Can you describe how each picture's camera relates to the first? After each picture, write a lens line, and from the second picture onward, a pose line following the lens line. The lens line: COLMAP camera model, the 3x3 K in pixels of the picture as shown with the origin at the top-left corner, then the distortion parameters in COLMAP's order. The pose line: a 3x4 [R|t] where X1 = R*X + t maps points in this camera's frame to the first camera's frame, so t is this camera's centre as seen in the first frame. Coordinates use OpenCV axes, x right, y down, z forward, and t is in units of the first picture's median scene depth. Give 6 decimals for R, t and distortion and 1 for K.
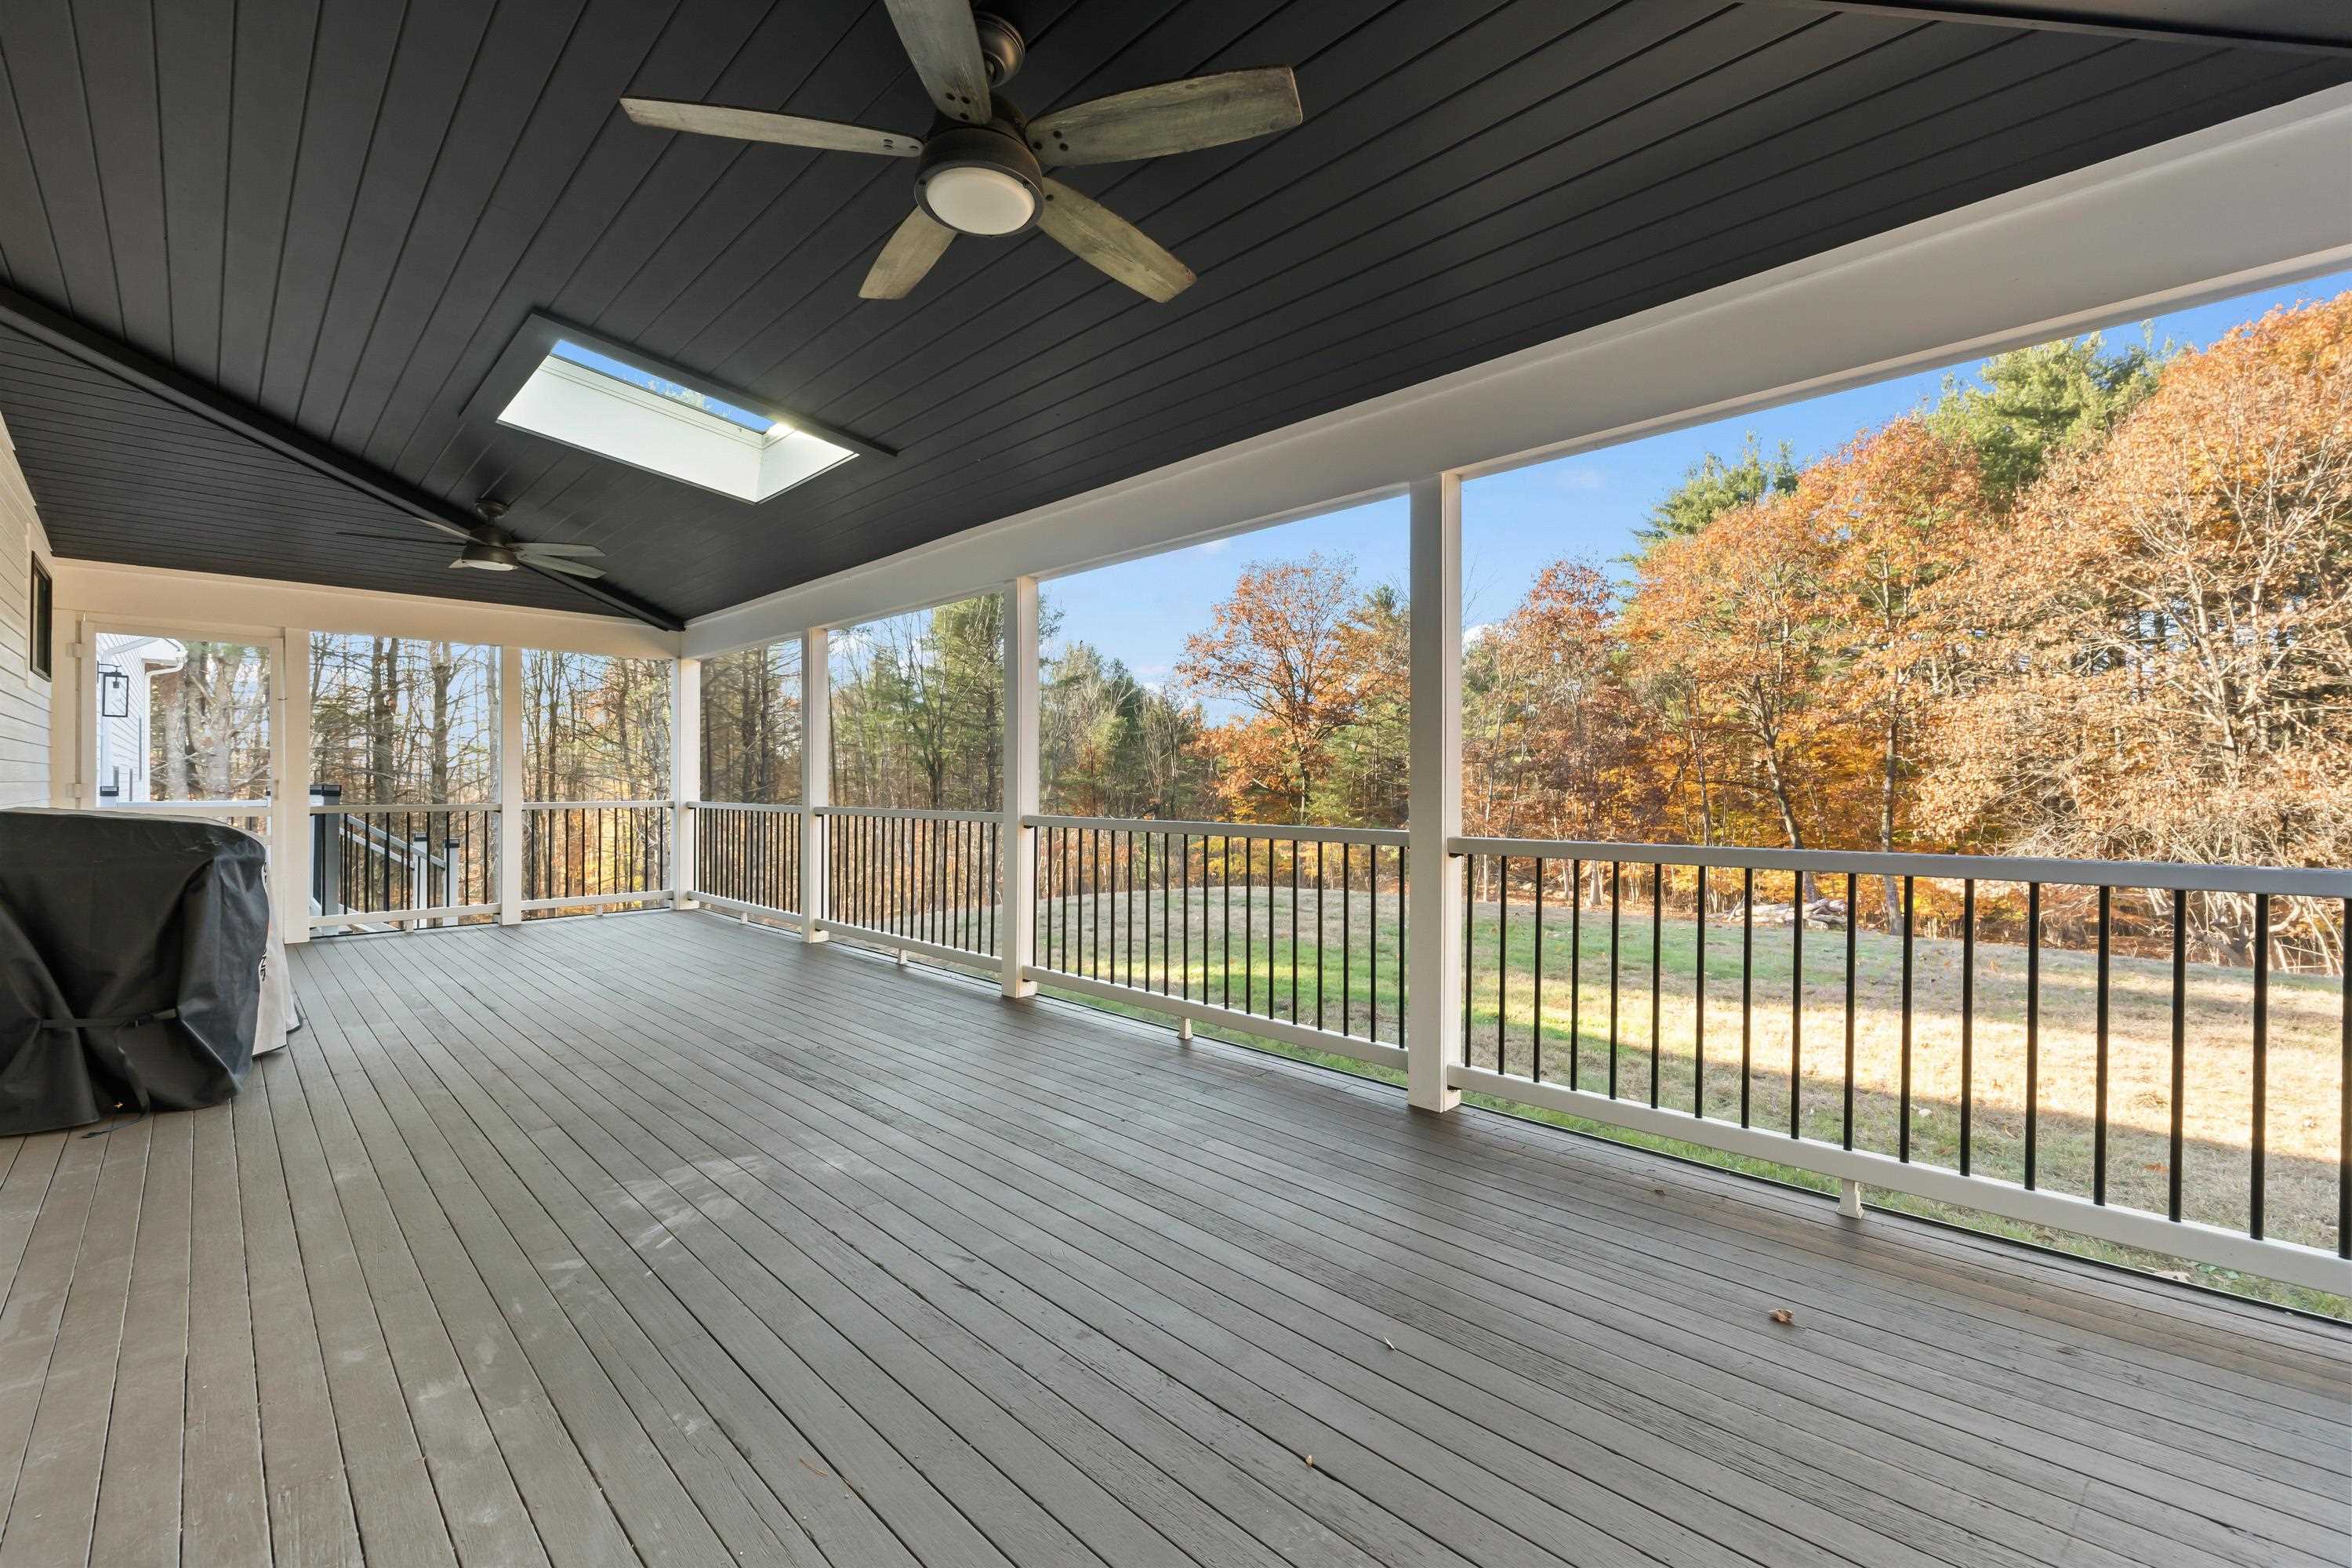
lens RADIAL K [[980.8, 0, 1174.9], [0, 980.8, 783.3], [0, 0, 1]] dist [-0.004247, -0.000646]
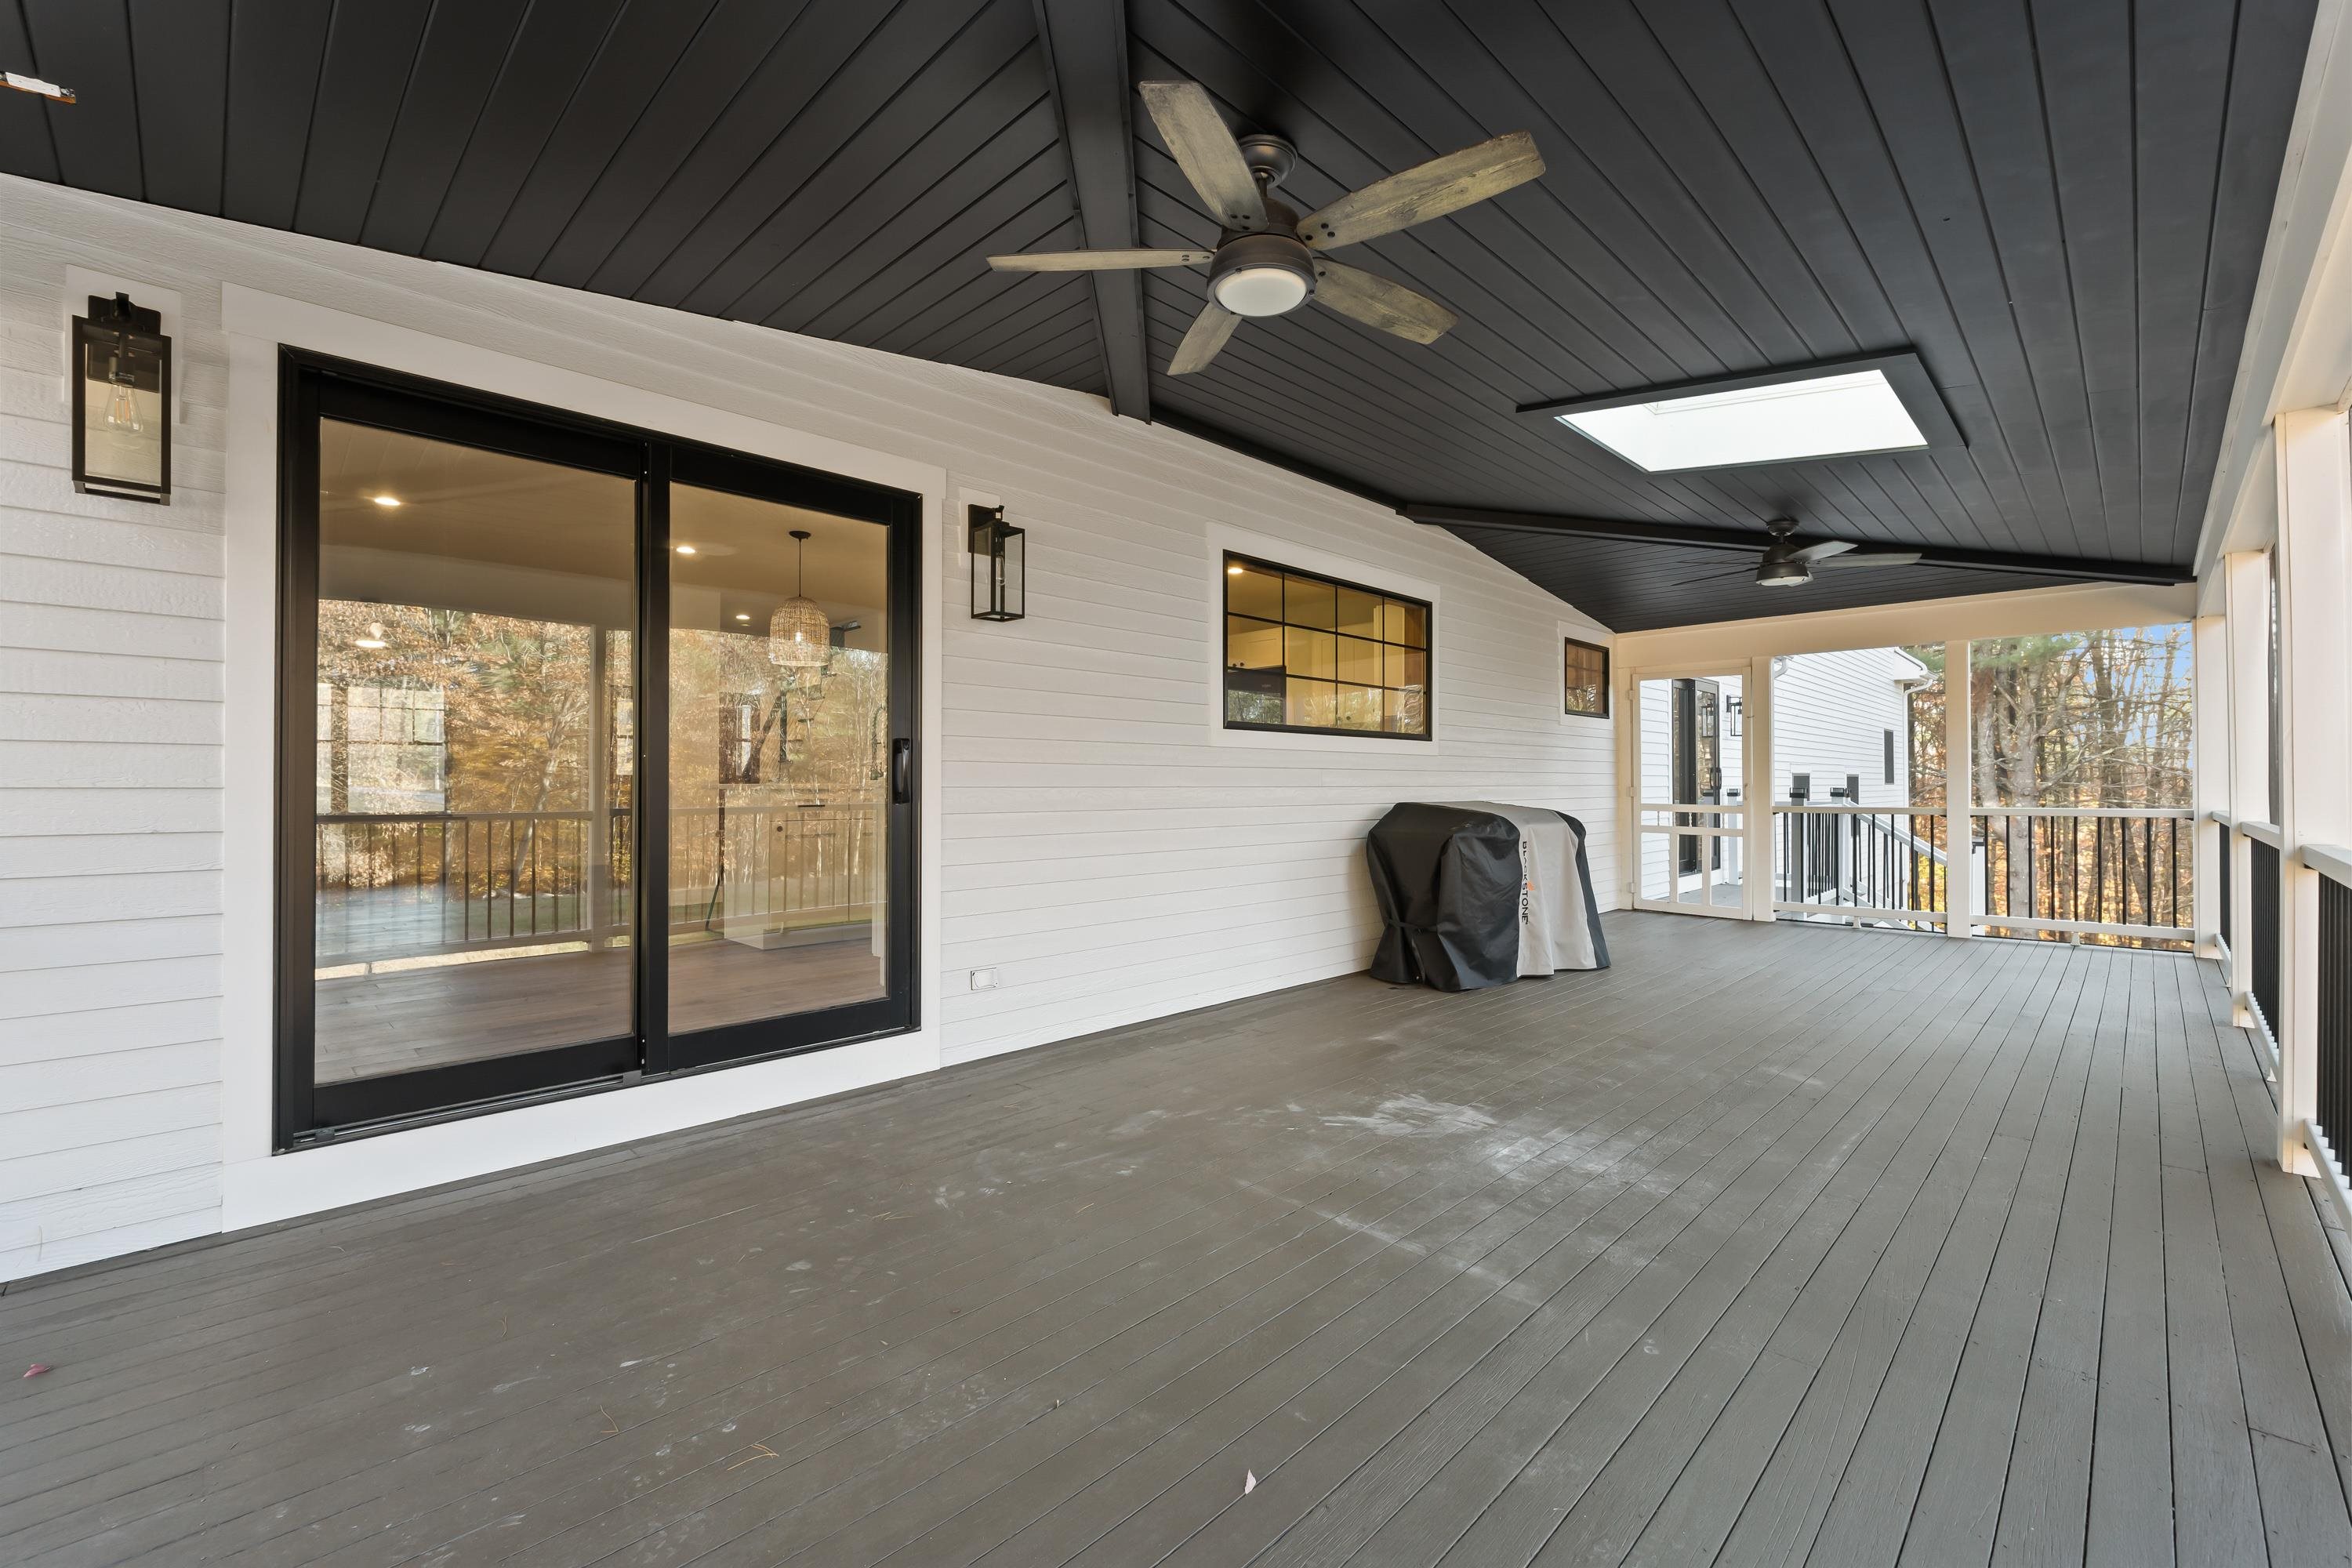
lens RADIAL K [[980.8, 0, 1157.8], [0, 980.8, 779.9], [0, 0, 1]] dist [-0.004247, -0.000646]
pose [[-0.007792, -0.007039, -0.999945, 0.575274], [-0.000328, 0.999975, -0.007036, 0.000474], [0.999970, 0.000273, -0.007794, 0.523222]]
